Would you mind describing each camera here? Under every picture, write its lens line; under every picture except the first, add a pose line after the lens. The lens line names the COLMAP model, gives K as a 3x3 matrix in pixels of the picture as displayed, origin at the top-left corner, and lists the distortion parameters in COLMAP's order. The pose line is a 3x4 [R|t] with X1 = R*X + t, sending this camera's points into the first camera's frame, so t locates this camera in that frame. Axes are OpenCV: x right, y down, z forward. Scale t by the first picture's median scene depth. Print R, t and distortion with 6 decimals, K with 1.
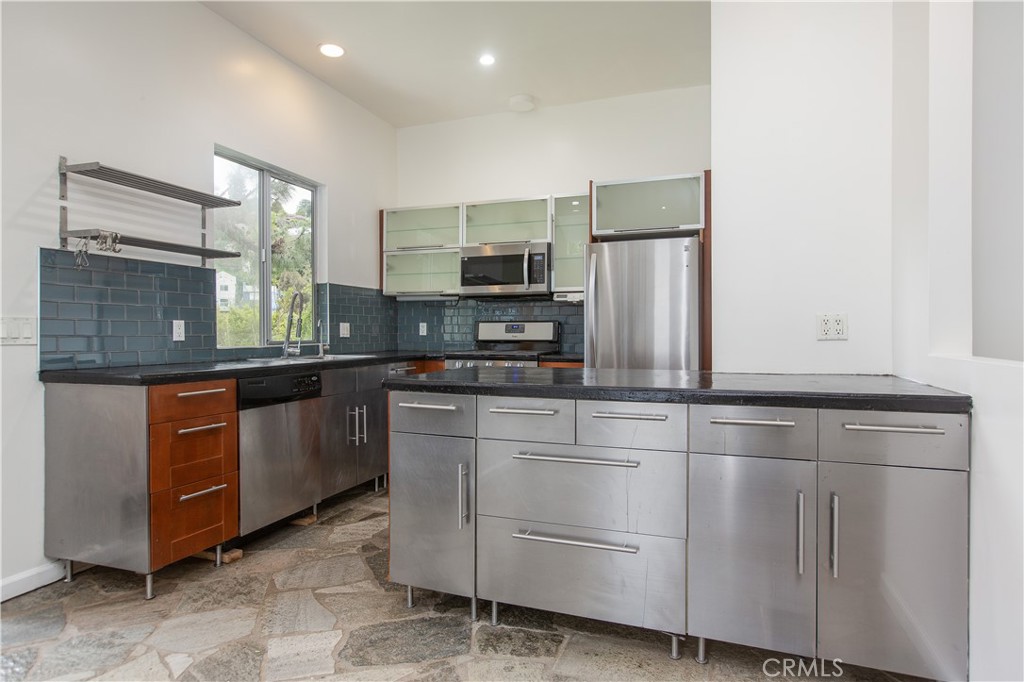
lens RADIAL K [[575.0, 0, 512.0], [0, 575.0, 341.0], [0, 0, 1]] dist [-0.004319, -0.000256]
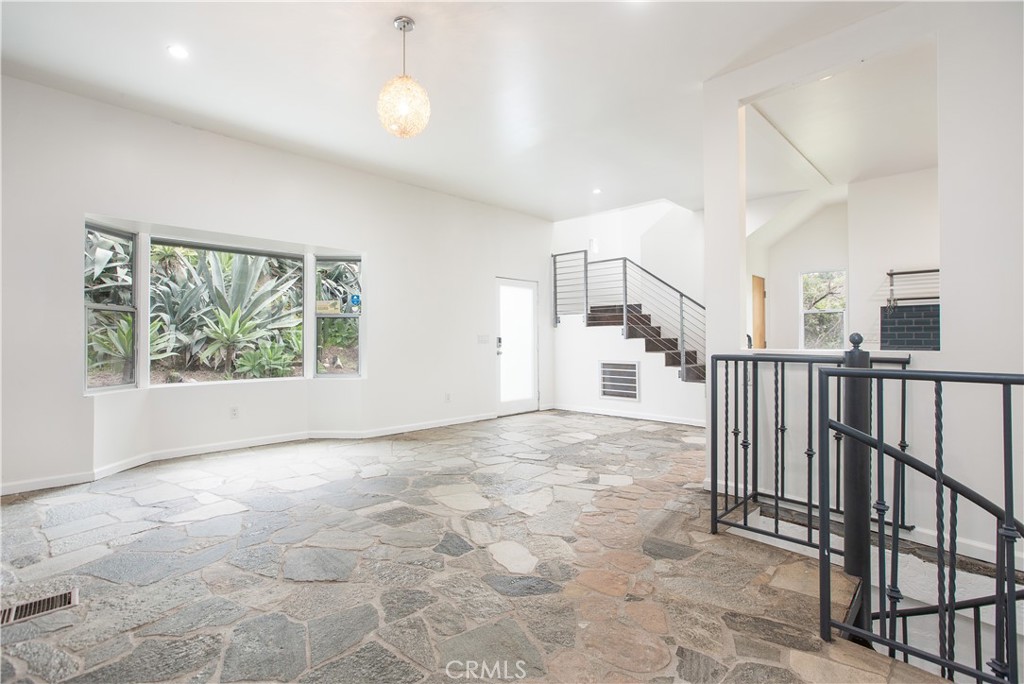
lens RADIAL K [[480.3, 0, 512.5], [0, 480.3, 331.1], [0, 0, 1]] dist [-0.024914, 0.019380]
pose [[-0.416677, -0.012247, -0.908972, 1.230220], [-0.012107, 0.999895, -0.007922, -0.005320], [0.908974, 0.007704, -0.416782, 0.228784]]
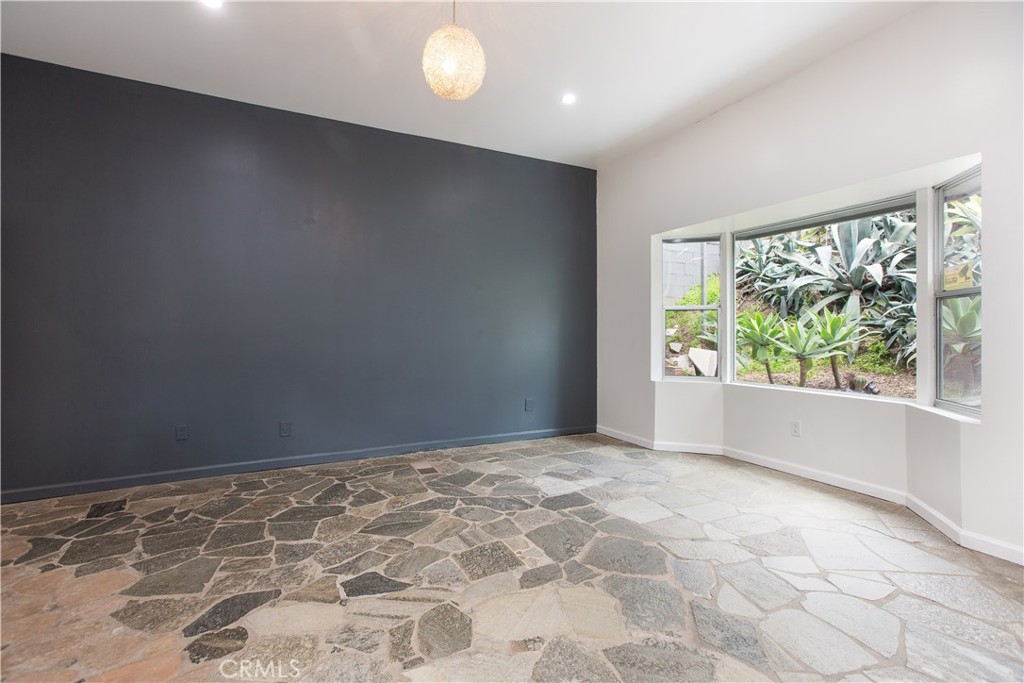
lens RADIAL K [[467.9, 0, 507.5], [0, 467.9, 338.1], [0, 0, 1]] dist [-0.027070, 0.016478]
pose [[-0.722815, -0.002946, 0.691036, 0.194059], [0.012826, 0.999761, 0.017679, -0.007324], [-0.690923, 0.021642, -0.722605, 0.157551]]
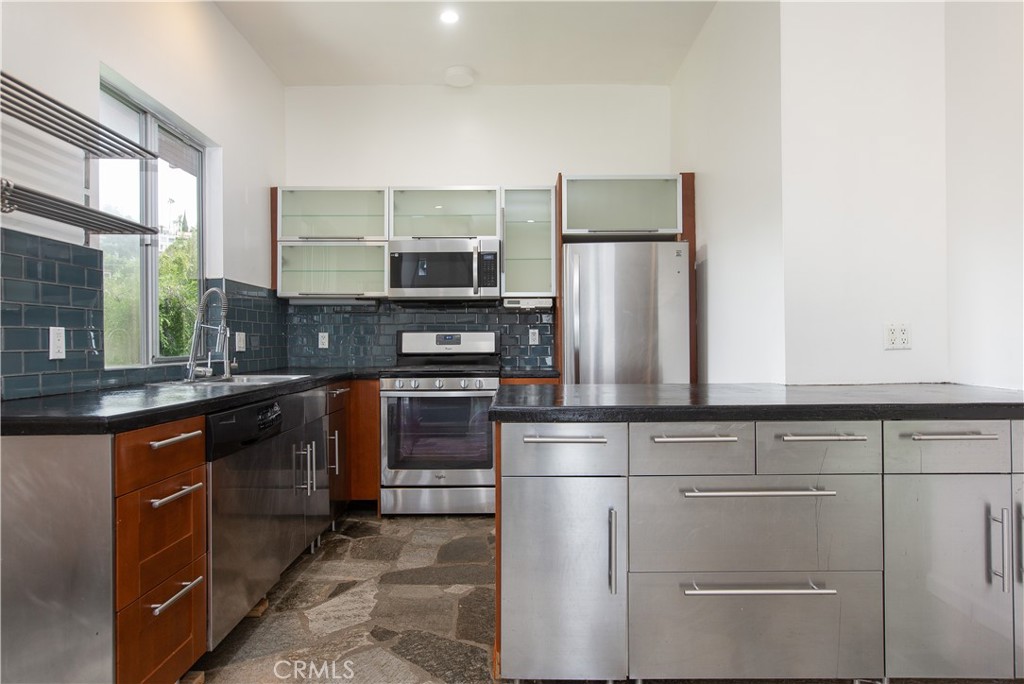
lens RADIAL K [[614.4, 0, 516.2], [0, 614.4, 344.6], [0, 0, 1]] dist [0.000800, 0.001952]
pose [[0.935496, -0.005137, 0.353300, -0.276012], [0.010183, 0.999871, -0.012427, -0.002062], [-0.353190, 0.015223, 0.935428, 0.142460]]
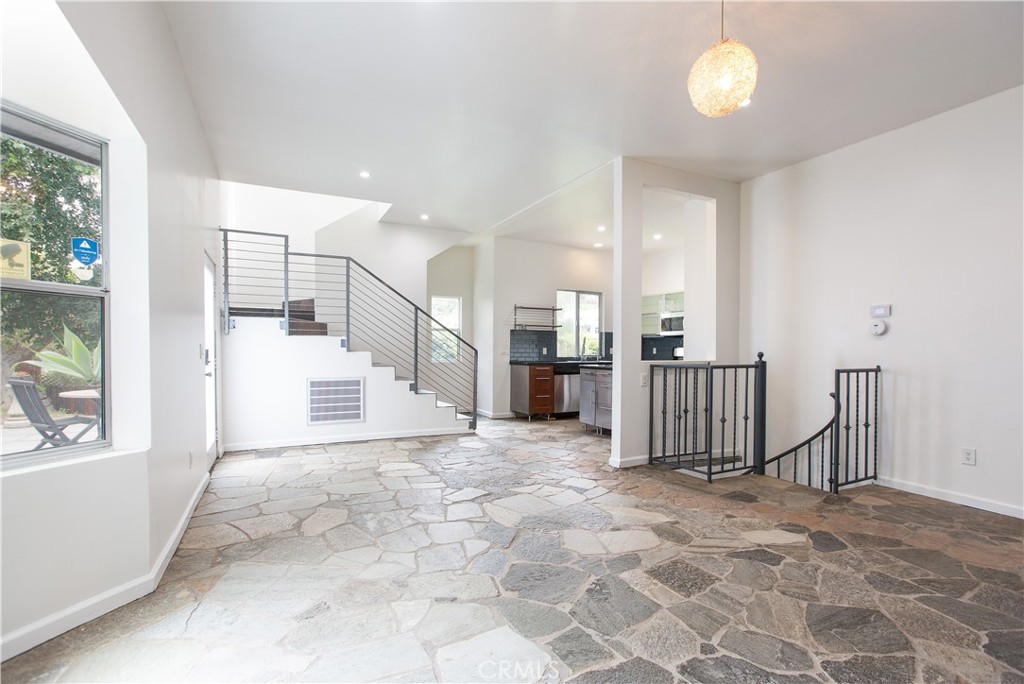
lens RADIAL K [[467.7, 0, 510.9], [0, 467.7, 357.2], [0, 0, 1]] dist [-0.030371, 0.017118]
pose [[0.727662, 0.015592, -0.685759, 0.858158], [-0.017338, 0.999840, 0.004336, 0.005936], [0.685717, 0.008735, 0.727816, -0.822868]]
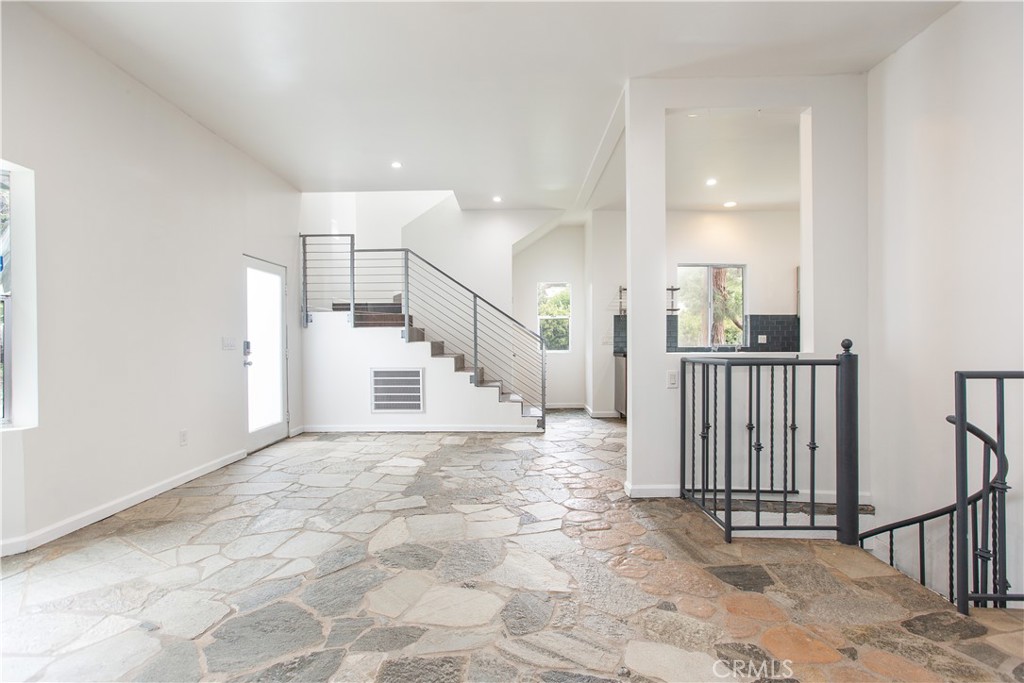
lens RADIAL K [[474.0, 0, 510.1], [0, 474.0, 338.7], [0, 0, 1]] dist [-0.025777, 0.018039]
pose [[0.329023, -0.000998, -0.944321, 1.008766], [-0.011641, 0.999919, -0.005112, -0.003734], [0.944250, 0.012675, 0.328984, -0.302613]]
